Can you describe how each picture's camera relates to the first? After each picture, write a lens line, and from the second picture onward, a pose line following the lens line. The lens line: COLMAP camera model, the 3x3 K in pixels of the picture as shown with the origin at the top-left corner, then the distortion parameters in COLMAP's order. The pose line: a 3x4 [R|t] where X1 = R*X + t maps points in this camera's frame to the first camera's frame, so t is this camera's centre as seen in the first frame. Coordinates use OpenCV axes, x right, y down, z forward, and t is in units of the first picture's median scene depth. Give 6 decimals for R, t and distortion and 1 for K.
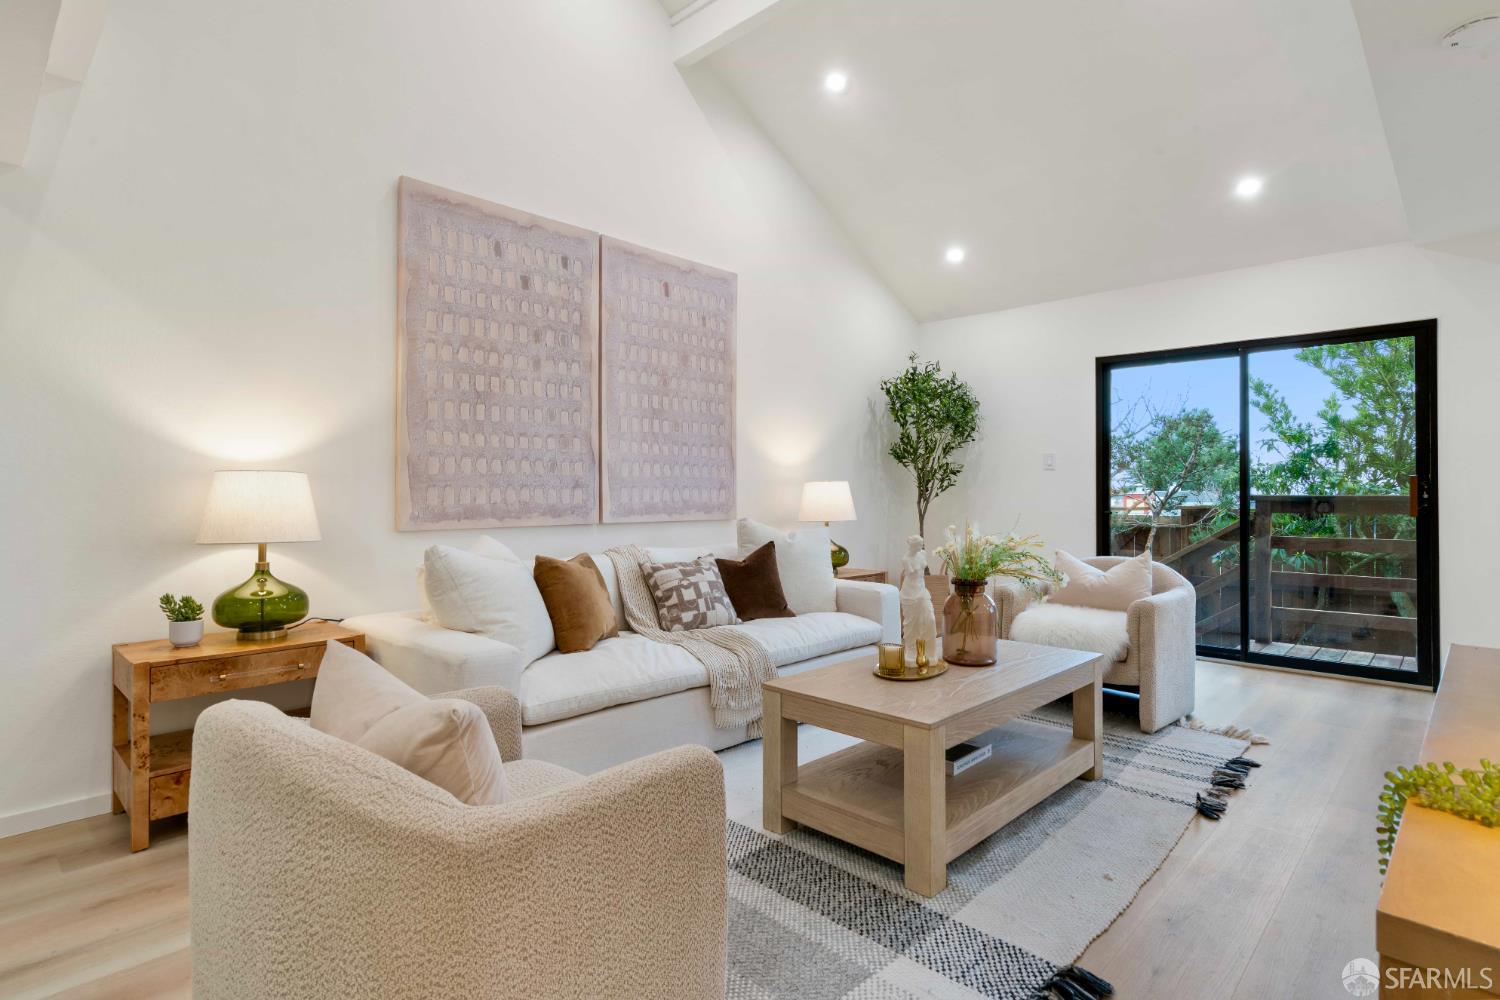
lens RADIAL K [[761.4, 0, 750.0], [0, 761.4, 500.0], [0, 0, 1]] dist [0.000736, 0.000196]
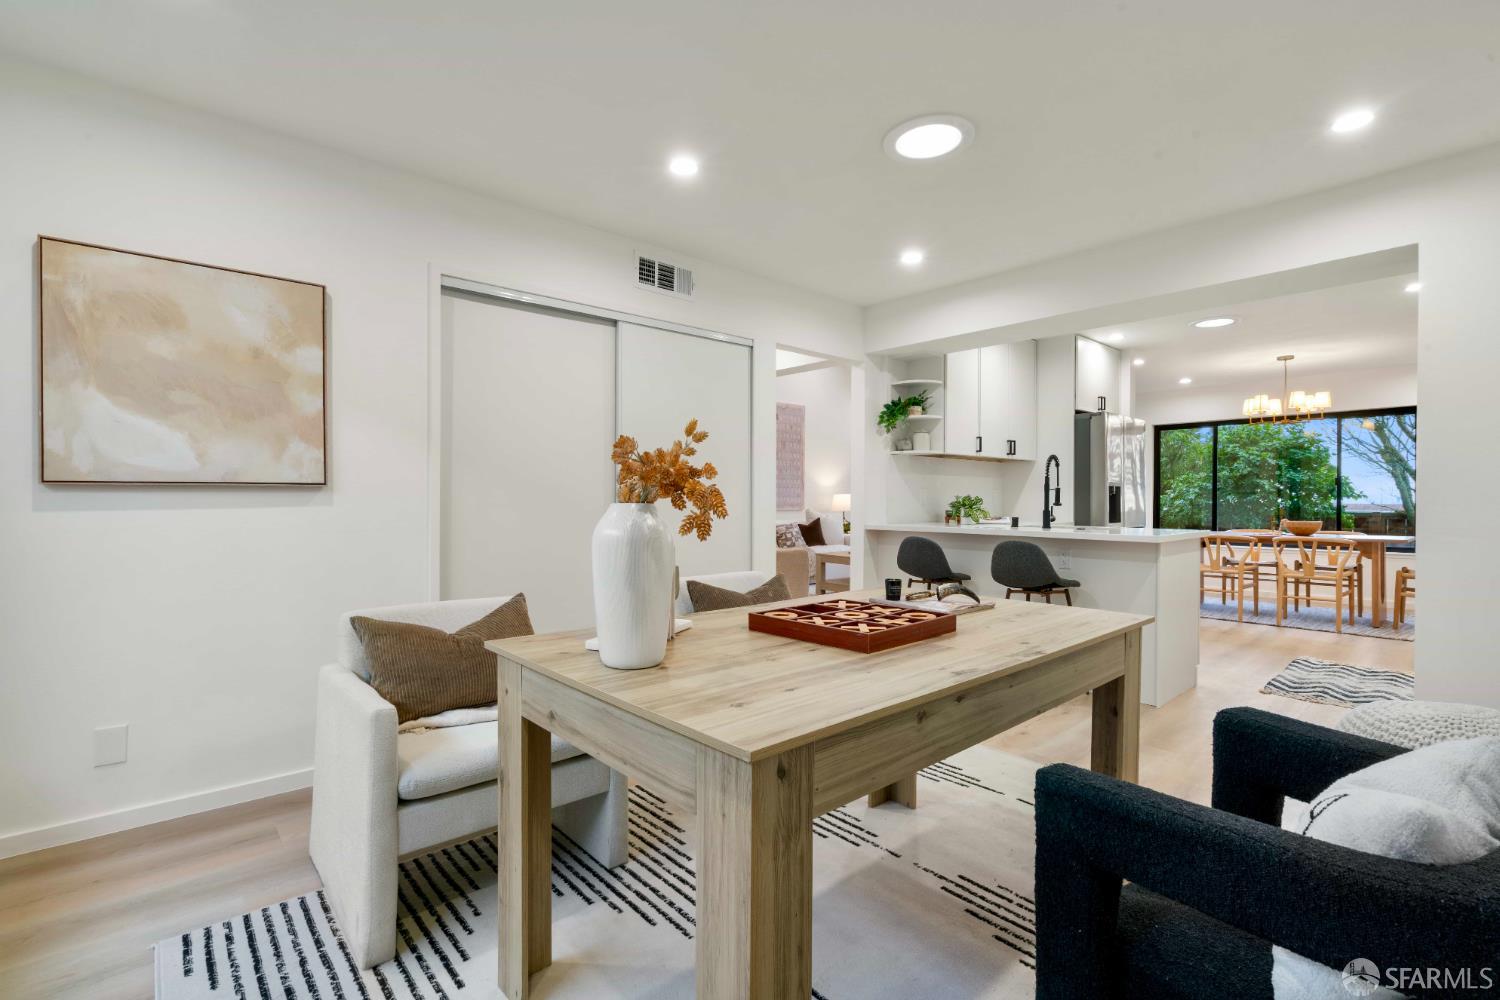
lens RADIAL K [[667.9, 0, 750.0], [0, 667.9, 500.0], [0, 0, 1]] dist [0.001668, 0.000254]
pose [[0.996863, 0.005843, -0.078929, -0.026445], [-0.005828, 0.999983, 0.000415, -0.006109], [0.078930, 0.000046, 0.996880, -1.286507]]
